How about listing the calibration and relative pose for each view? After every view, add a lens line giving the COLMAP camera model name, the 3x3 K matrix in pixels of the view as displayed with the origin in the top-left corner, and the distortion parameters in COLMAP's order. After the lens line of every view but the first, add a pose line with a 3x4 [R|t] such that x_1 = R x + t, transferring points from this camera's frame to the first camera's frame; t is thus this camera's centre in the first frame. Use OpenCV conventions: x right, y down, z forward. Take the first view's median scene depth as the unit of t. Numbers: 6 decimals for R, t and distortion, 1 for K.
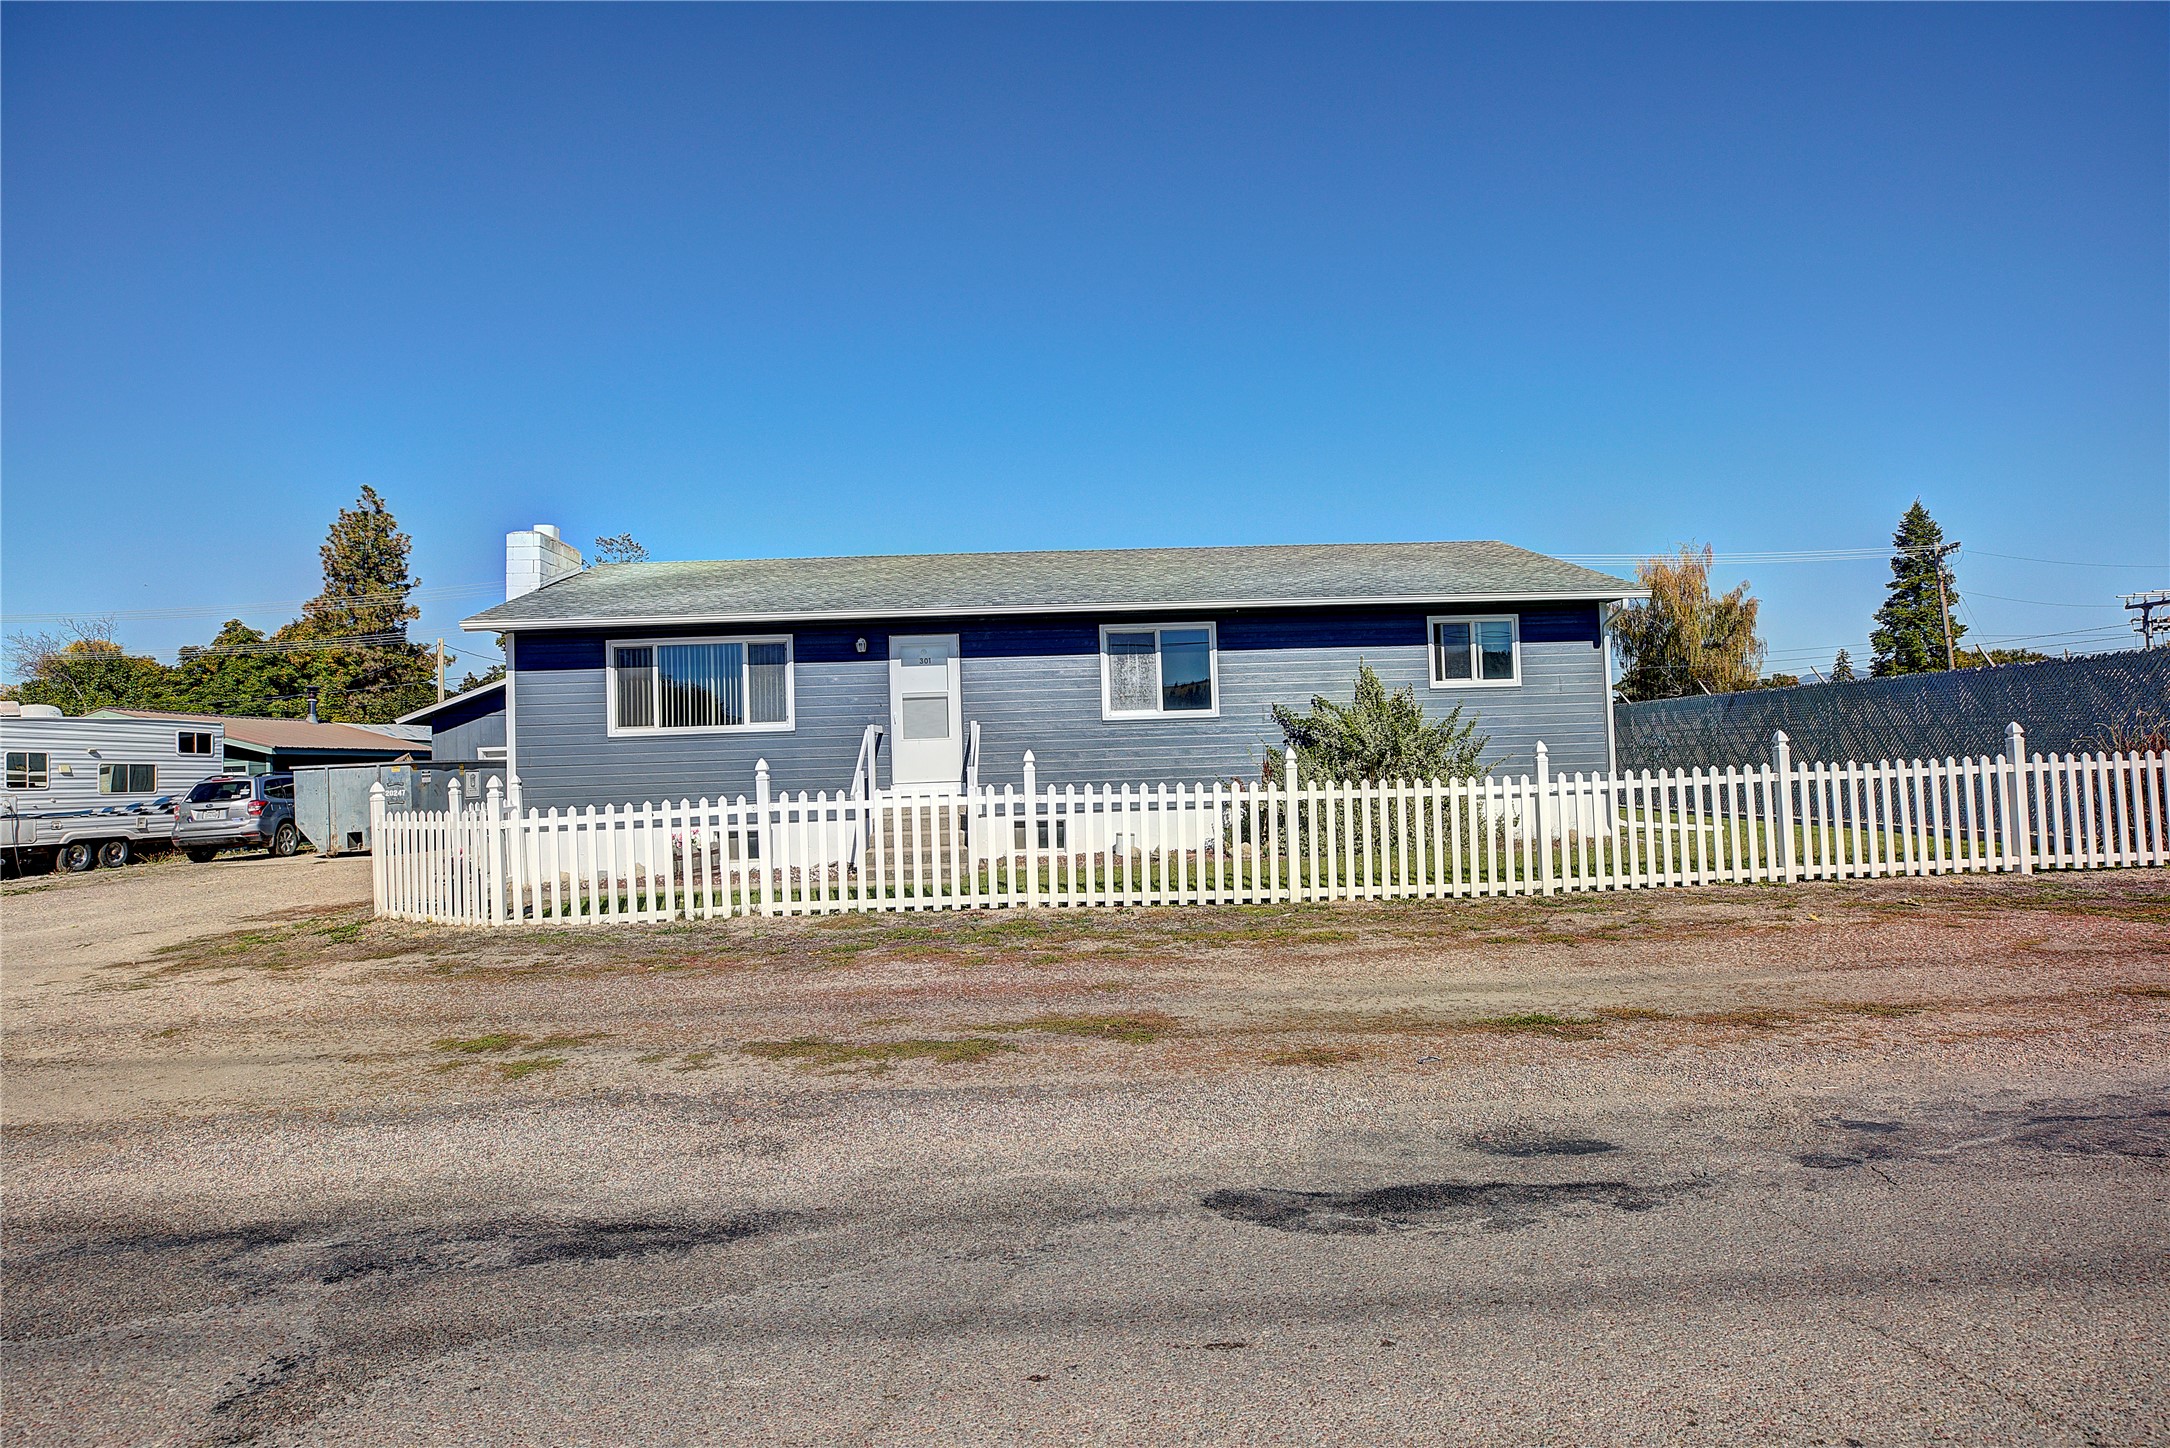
lens RADIAL K [[1118.5, 0, 1075.5], [0, 1118.5, 718.0], [0, 0, 1]] dist [-0.033487, 0.012700]
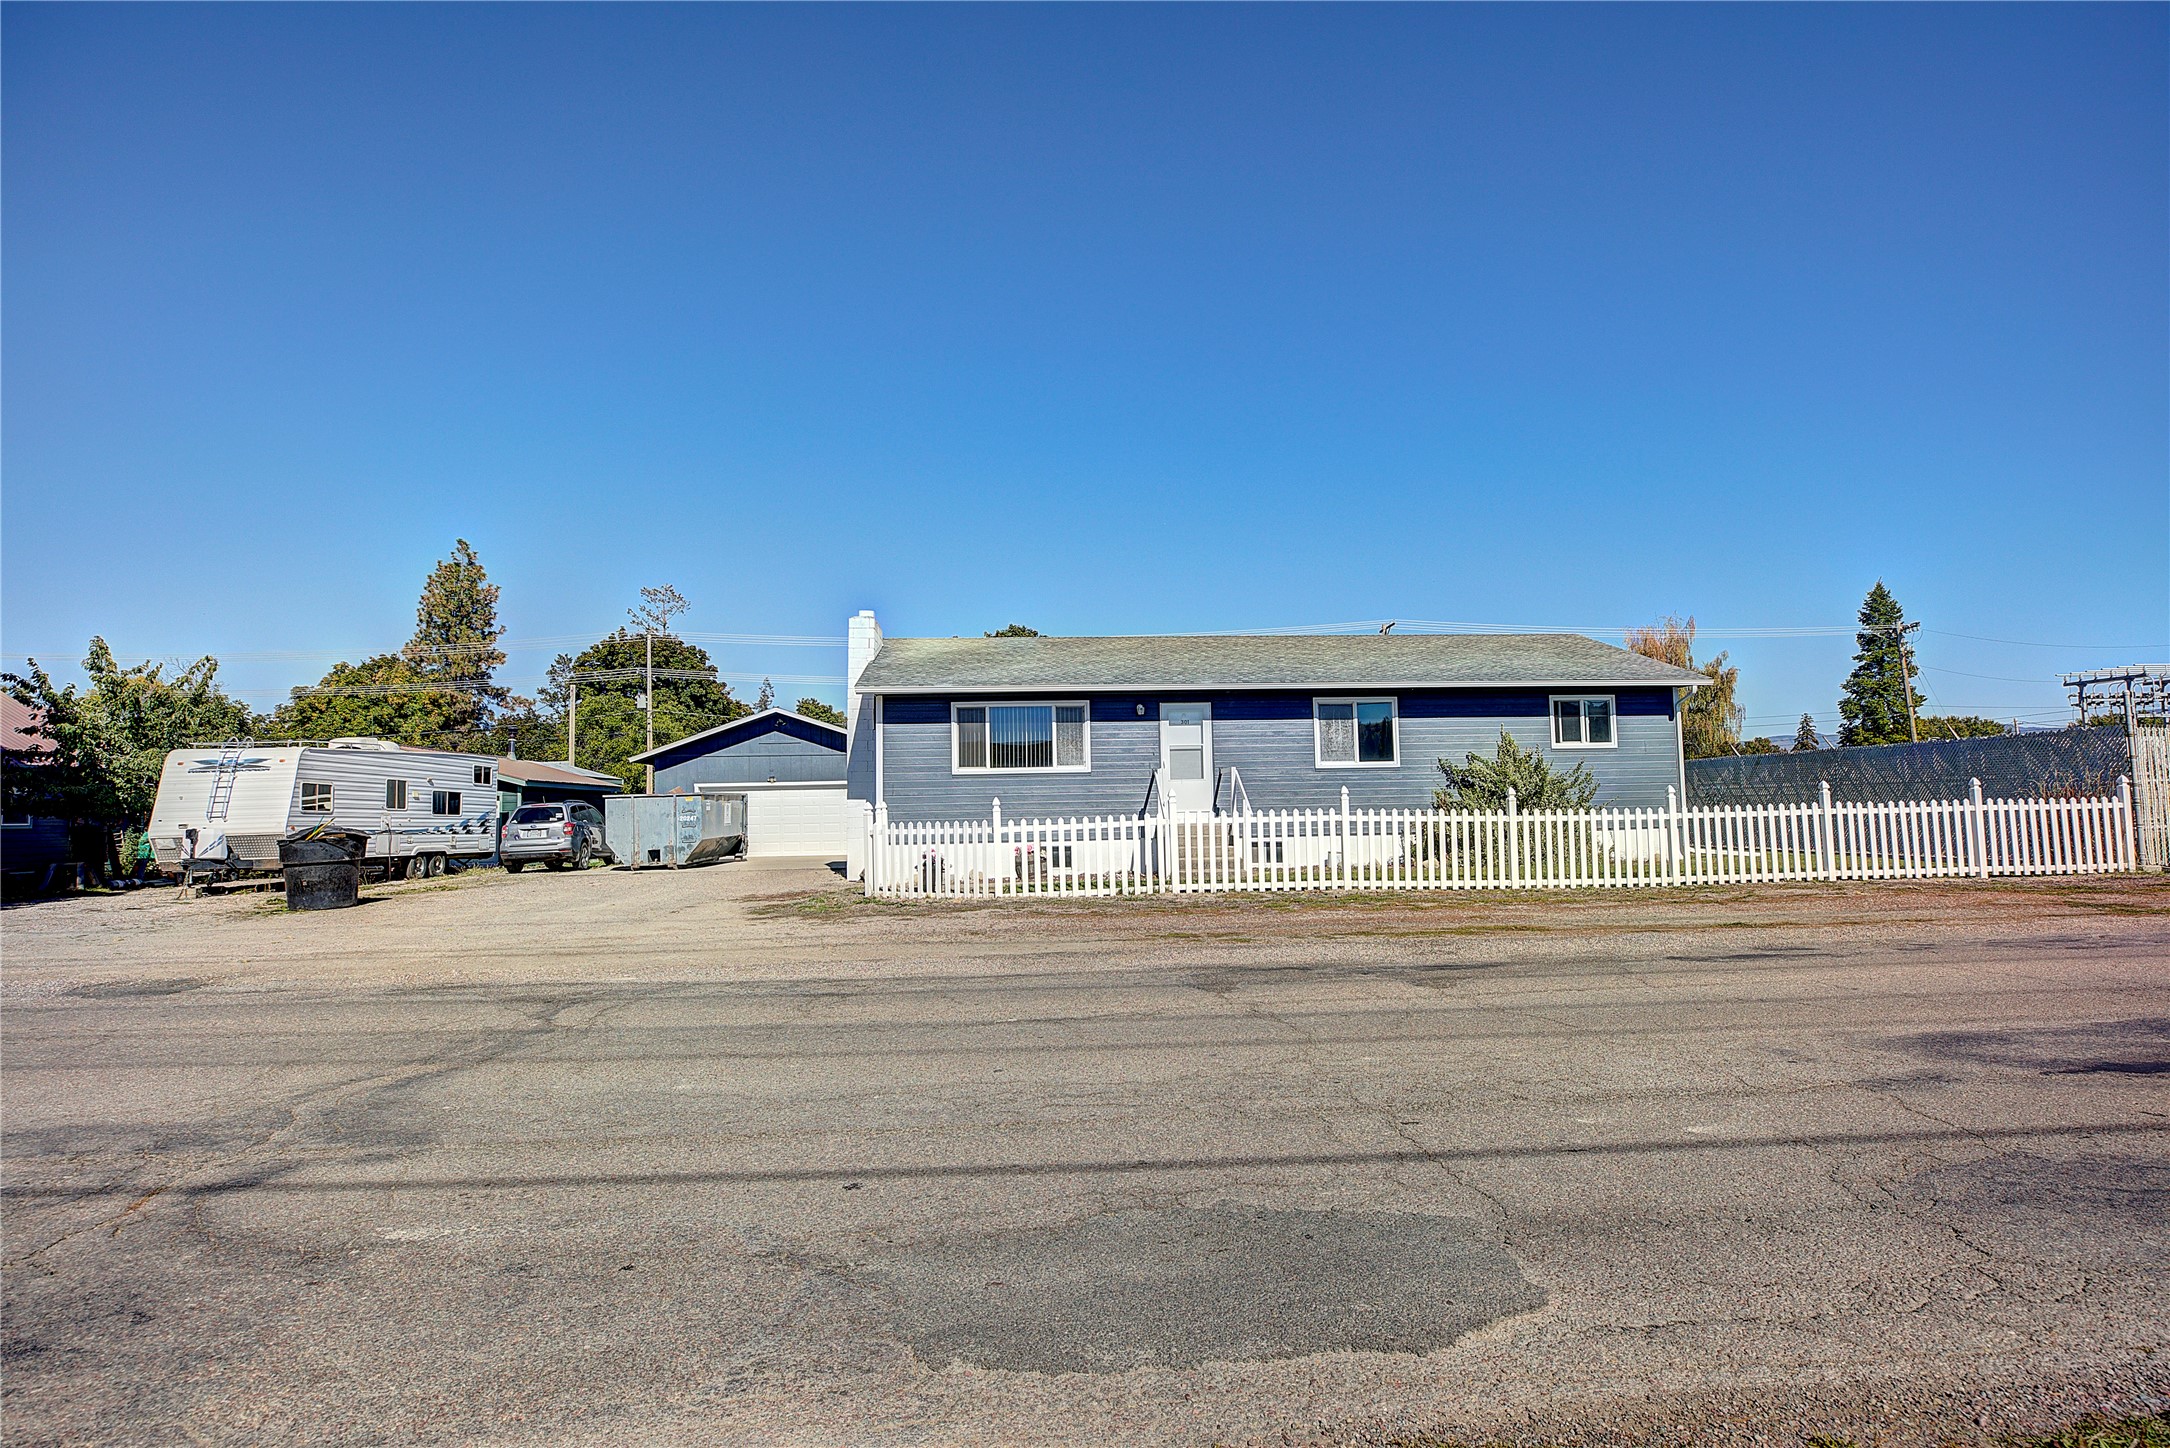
lens RADIAL K [[1118.5, 0, 1073.8], [0, 1118.5, 715.4], [0, 0, 1]] dist [-0.033487, 0.012700]
pose [[0.999556, 0.017652, 0.023988, -0.297183], [-0.016494, 0.998730, -0.047614, 0.007512], [-0.024798, 0.047197, 0.998578, -0.341045]]
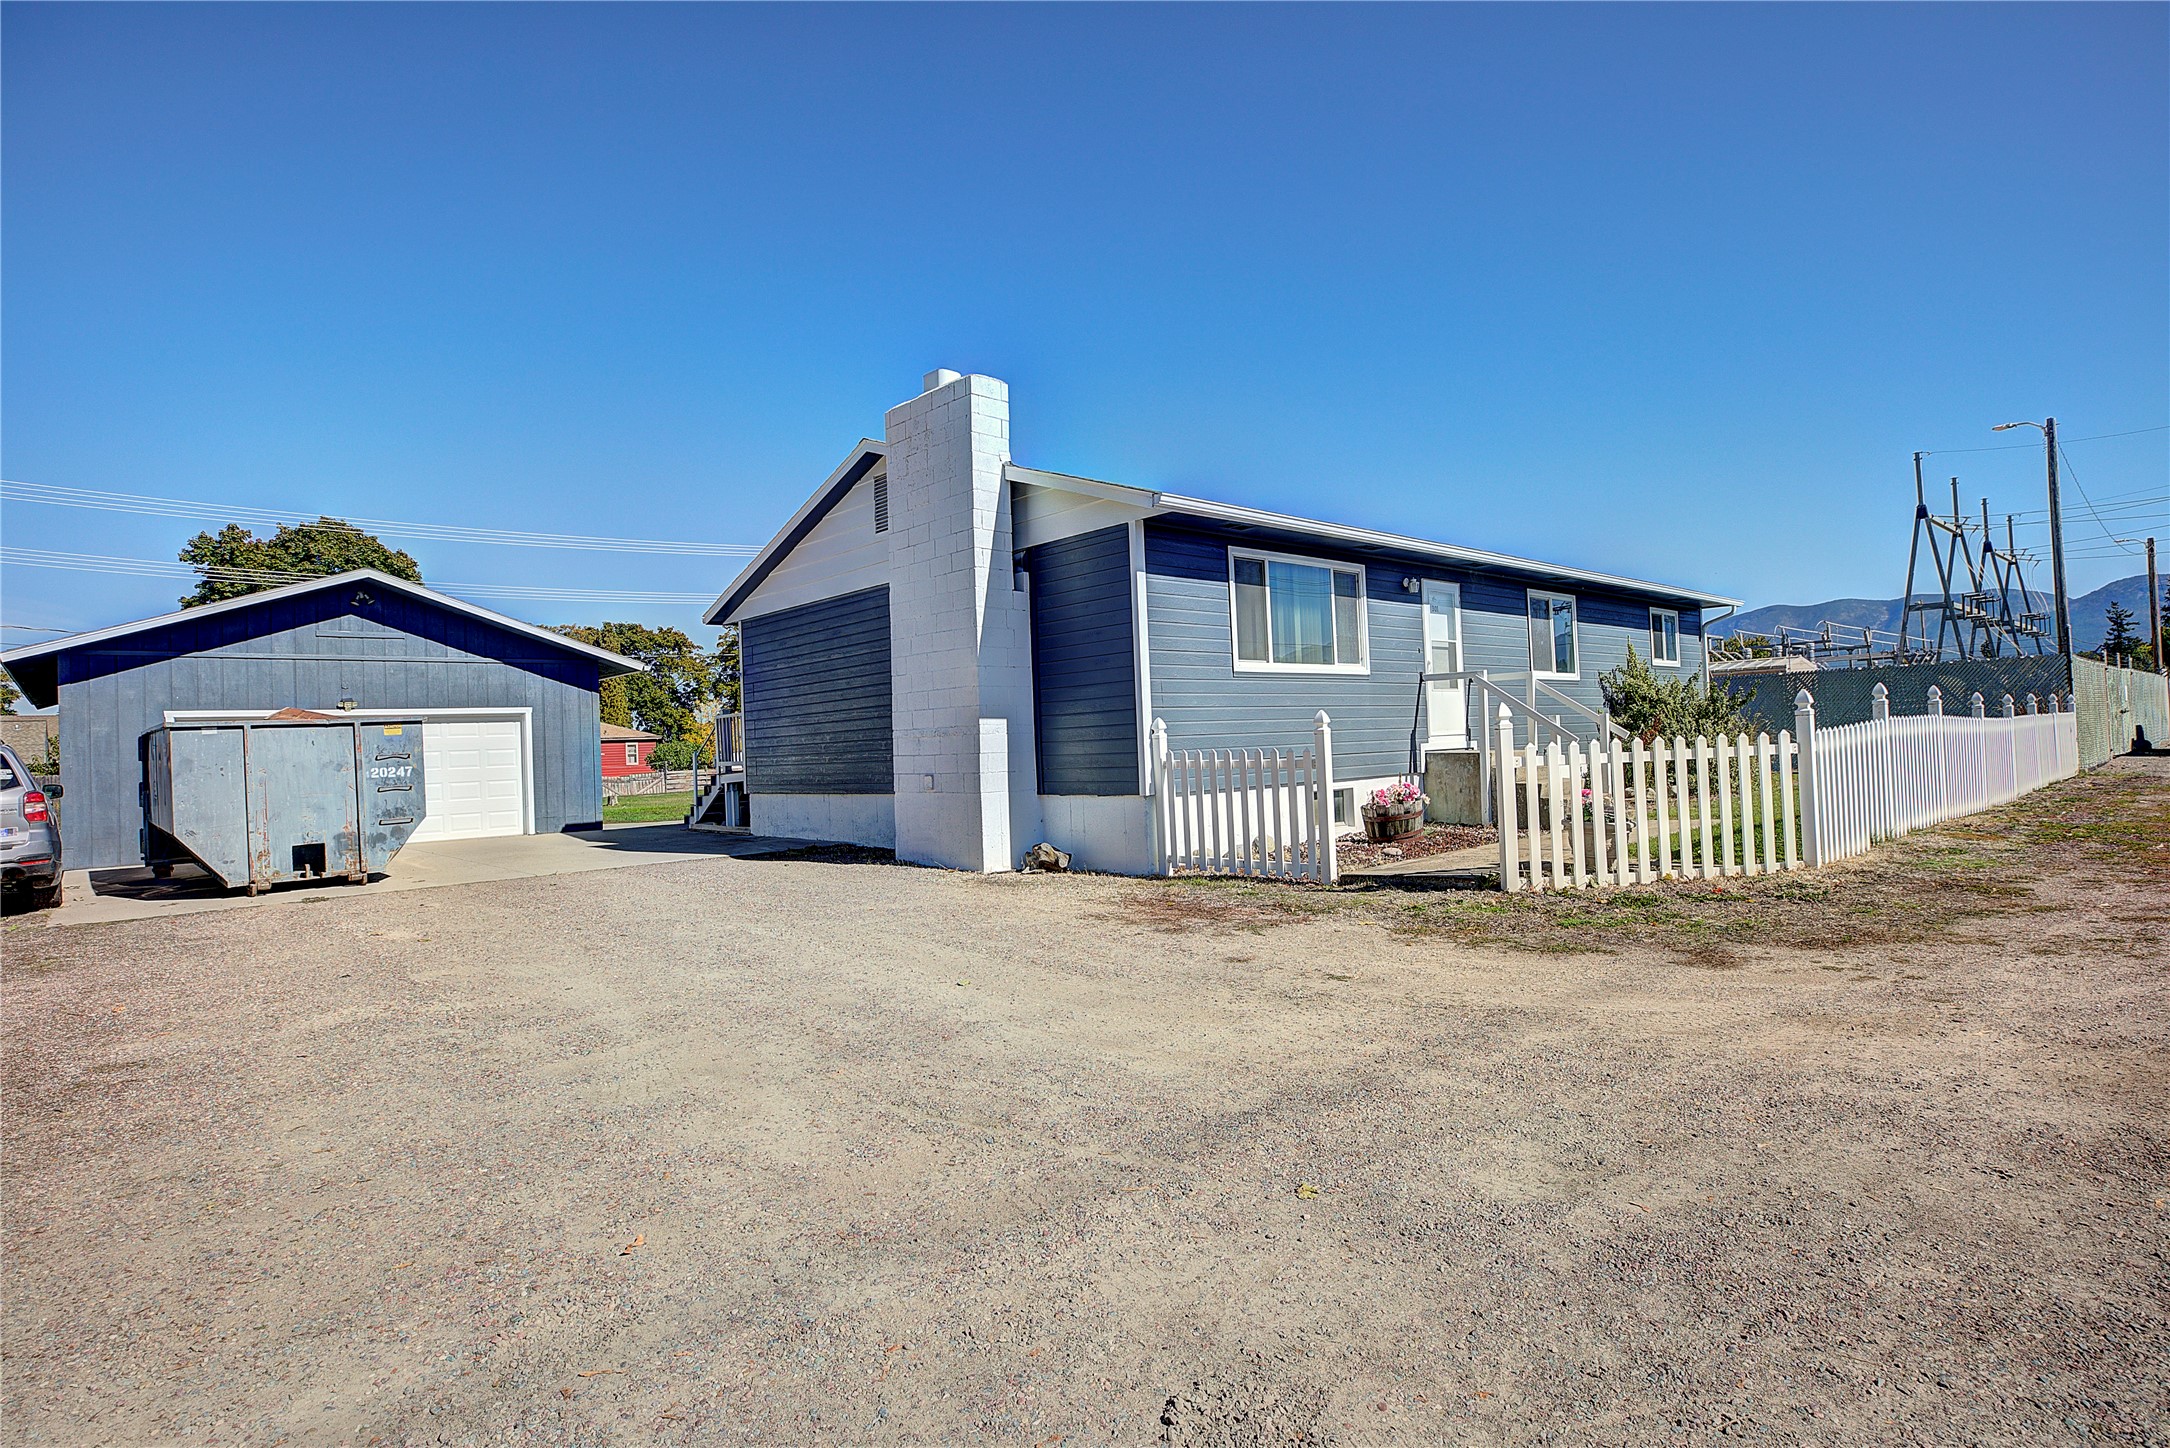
lens RADIAL K [[1118.5, 0, 1078.3], [0, 1118.5, 724.2], [0, 0, 1]] dist [-0.033487, 0.012700]
pose [[0.765595, 0.017181, 0.643093, -0.966567], [-0.012139, 0.999851, -0.012261, 0.062171], [-0.643208, 0.001581, 0.765690, 0.460664]]
